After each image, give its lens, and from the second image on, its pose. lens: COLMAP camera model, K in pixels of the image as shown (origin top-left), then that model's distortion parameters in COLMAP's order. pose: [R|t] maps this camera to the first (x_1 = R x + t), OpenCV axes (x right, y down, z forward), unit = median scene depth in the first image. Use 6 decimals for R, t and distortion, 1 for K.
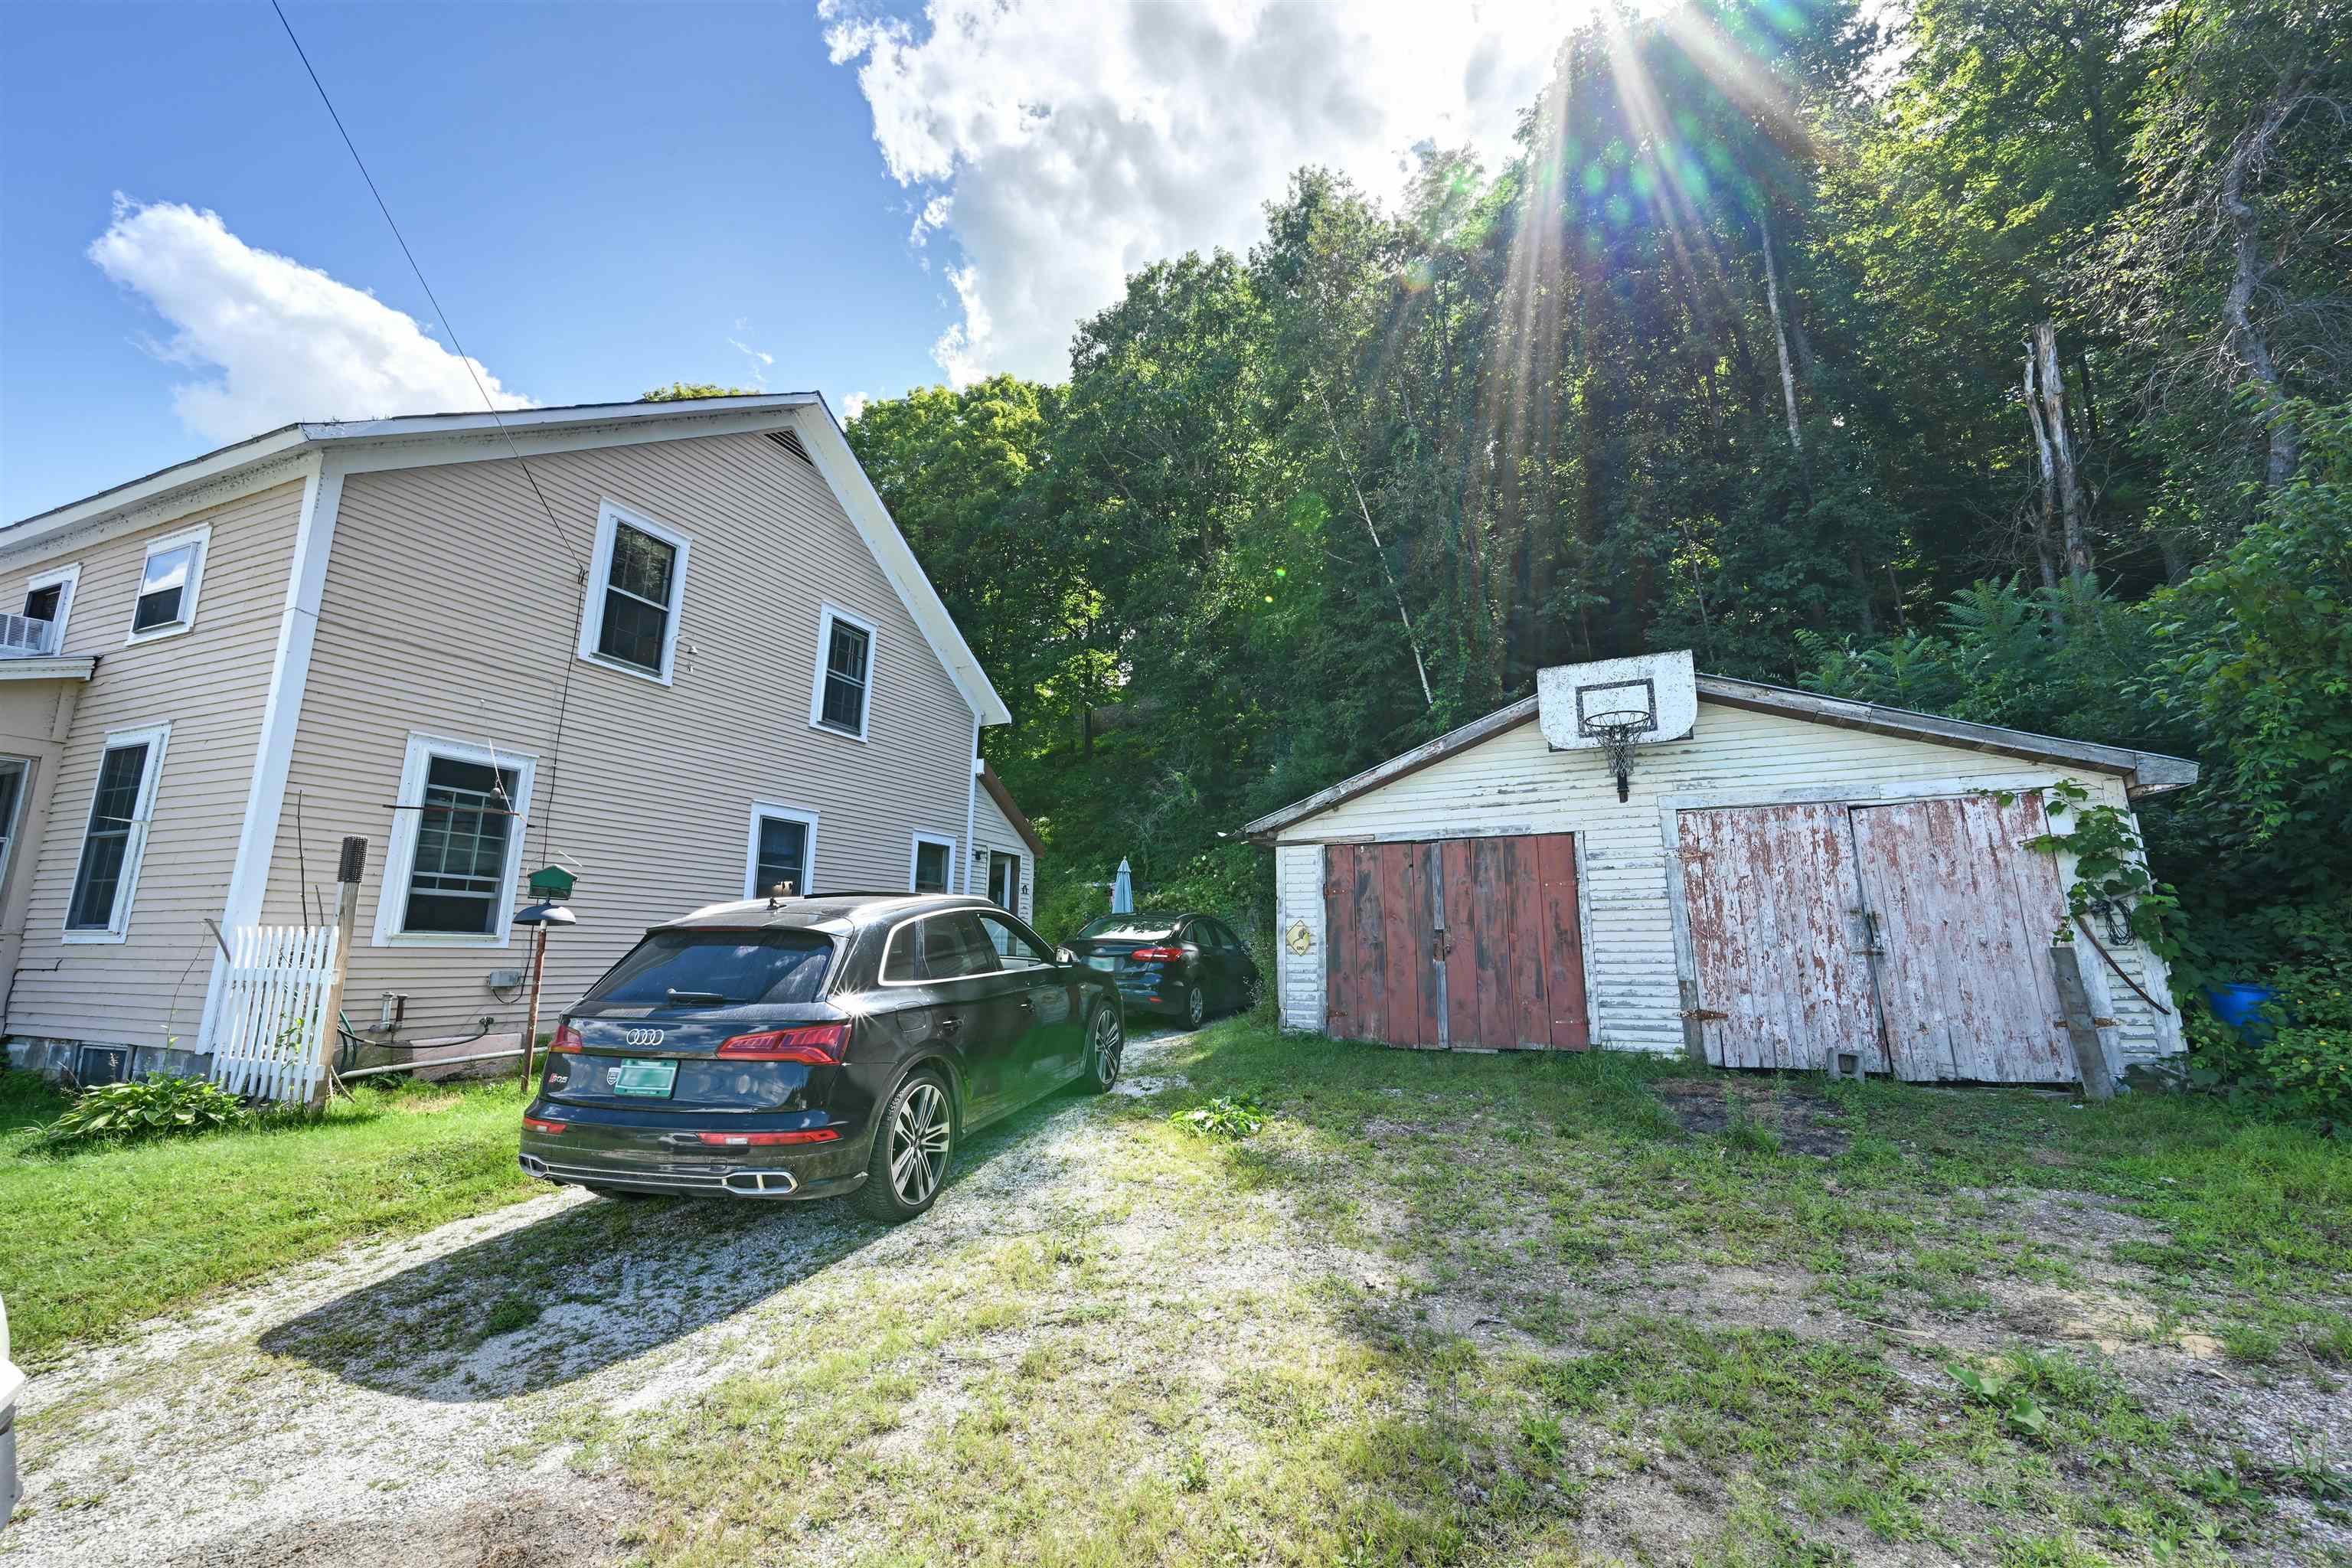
lens RADIAL K [[965.4, 0, 1179.8], [0, 965.4, 776.3], [0, 0, 1]] dist [0.001643, -0.000096]
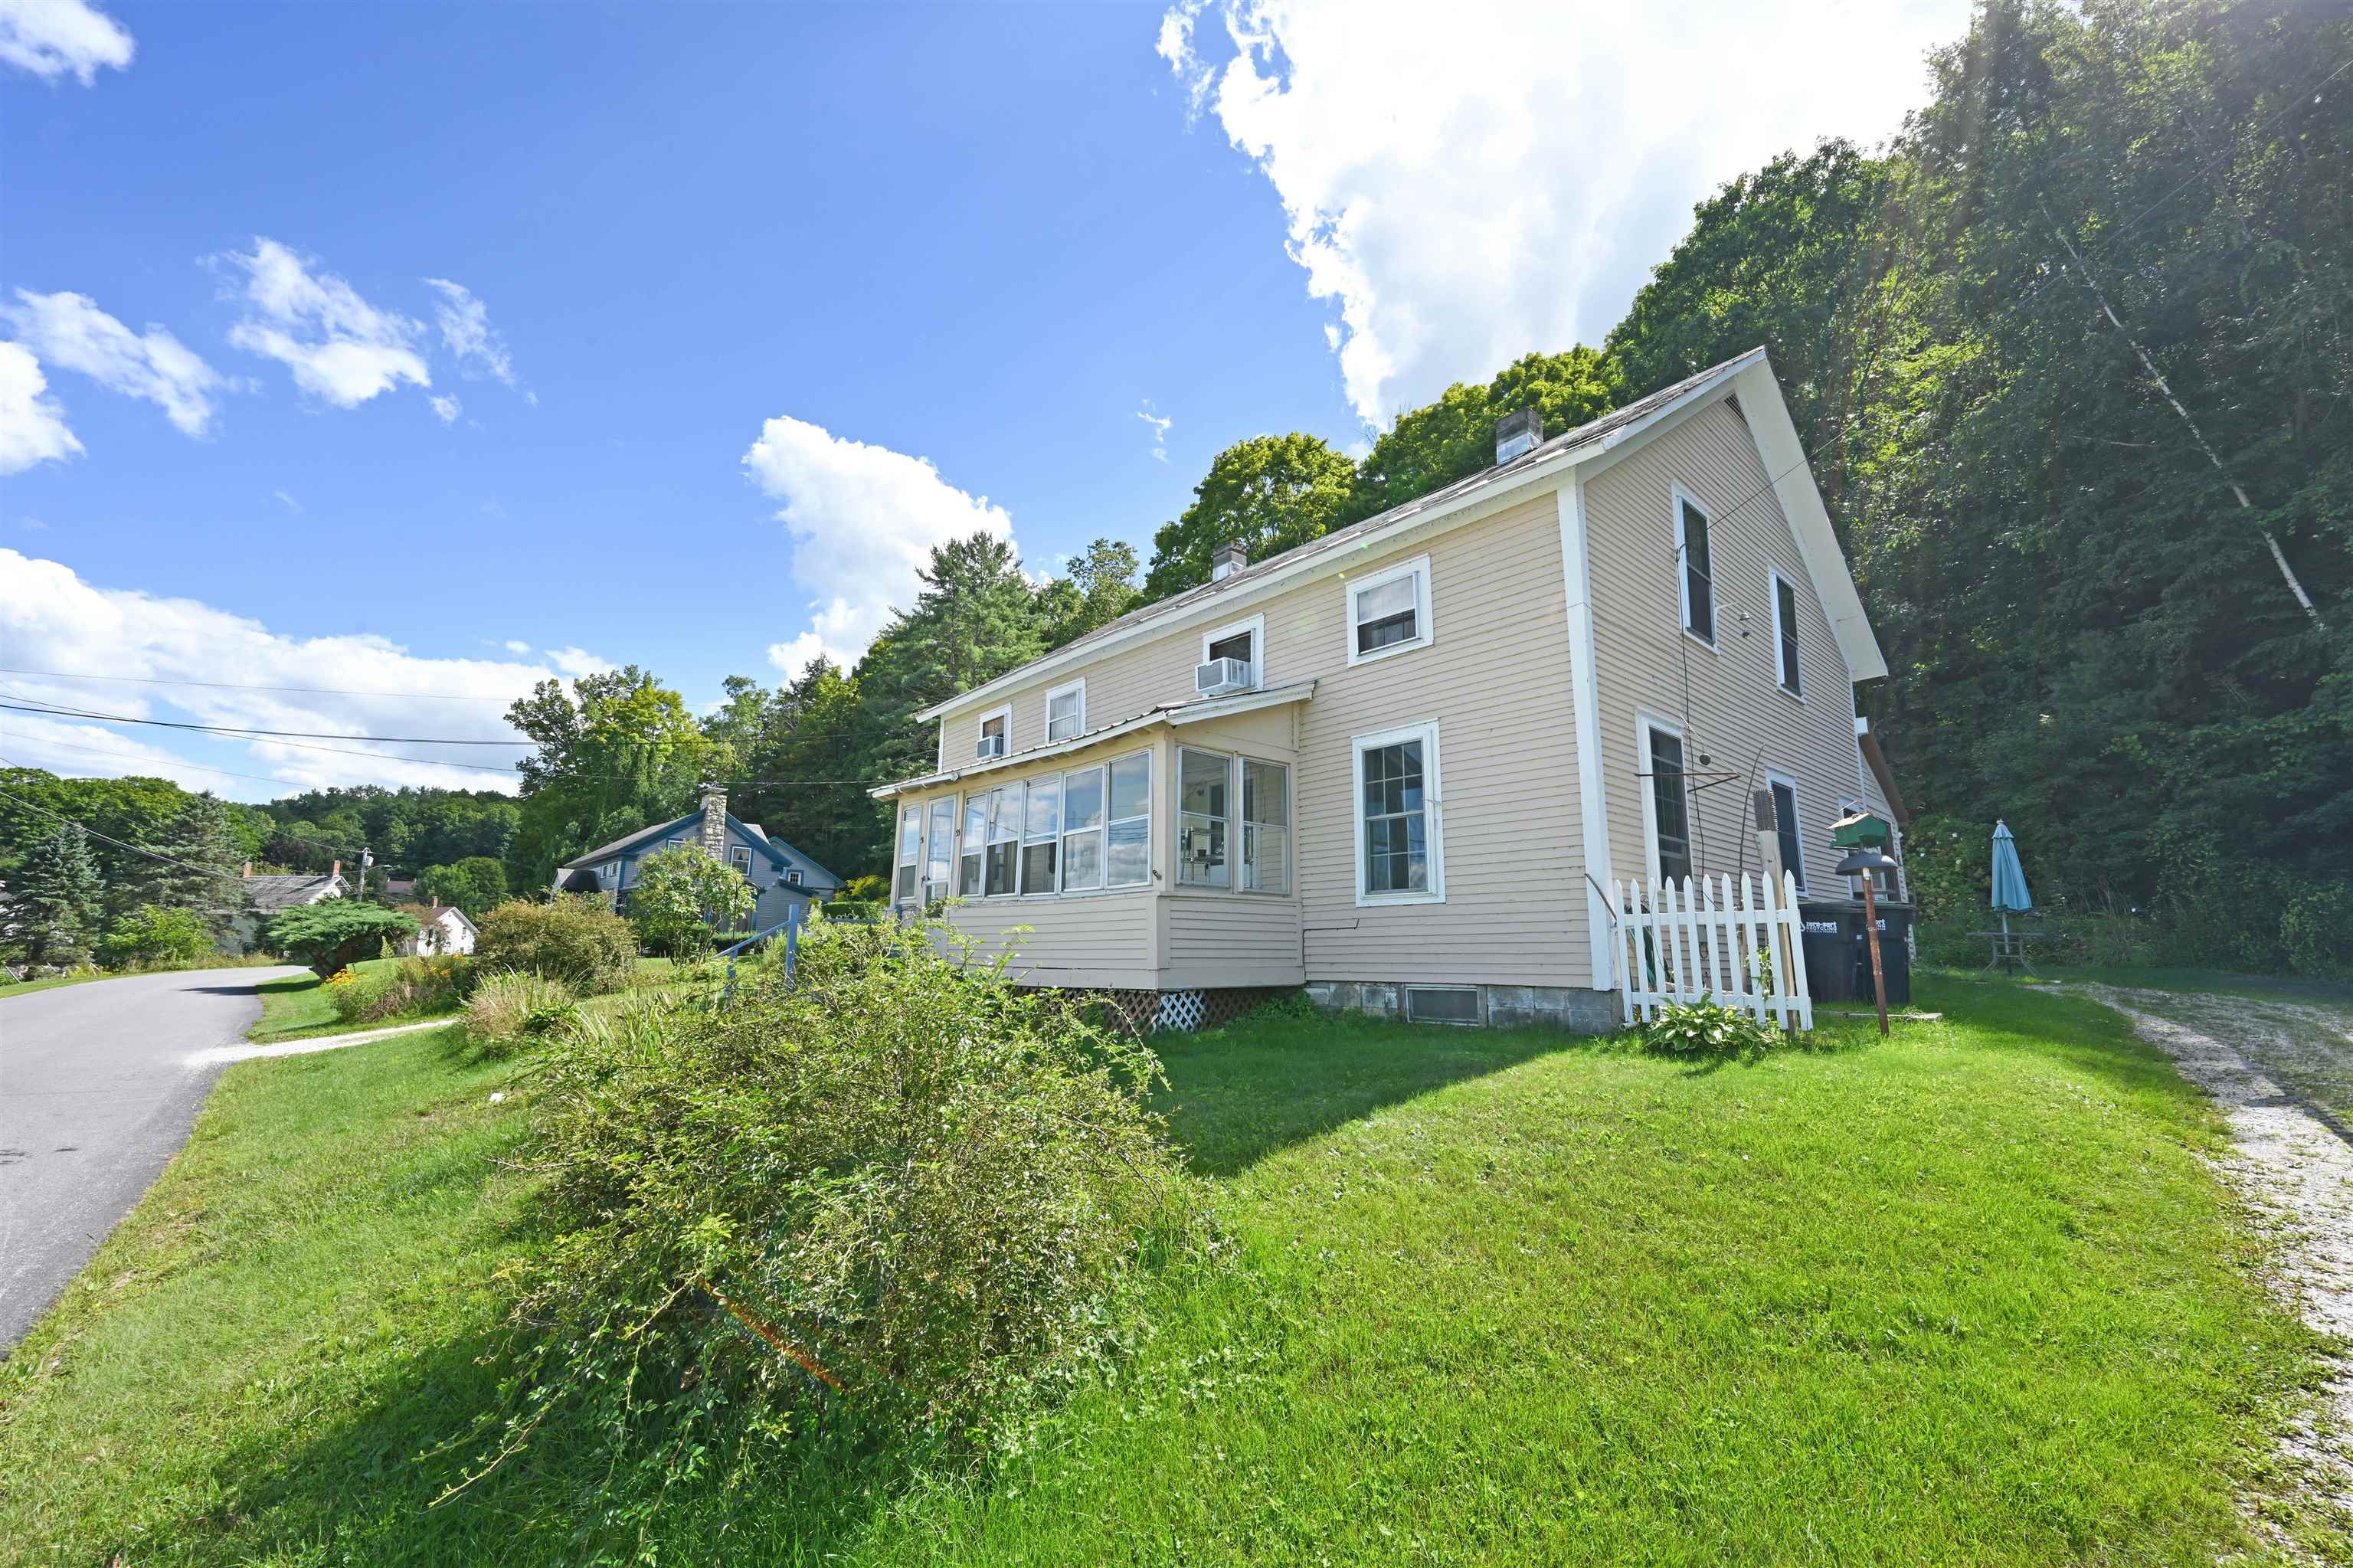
lens RADIAL K [[965.8, 0, 1183.7], [0, 965.8, 783.5], [0, 0, 1]] dist [0.001643, -0.000096]
pose [[0.901779, -0.079163, -0.424886, -0.751694], [0.078934, 0.996714, -0.018172, 0.017995], [0.424928, -0.017151, 0.905065, -0.200409]]
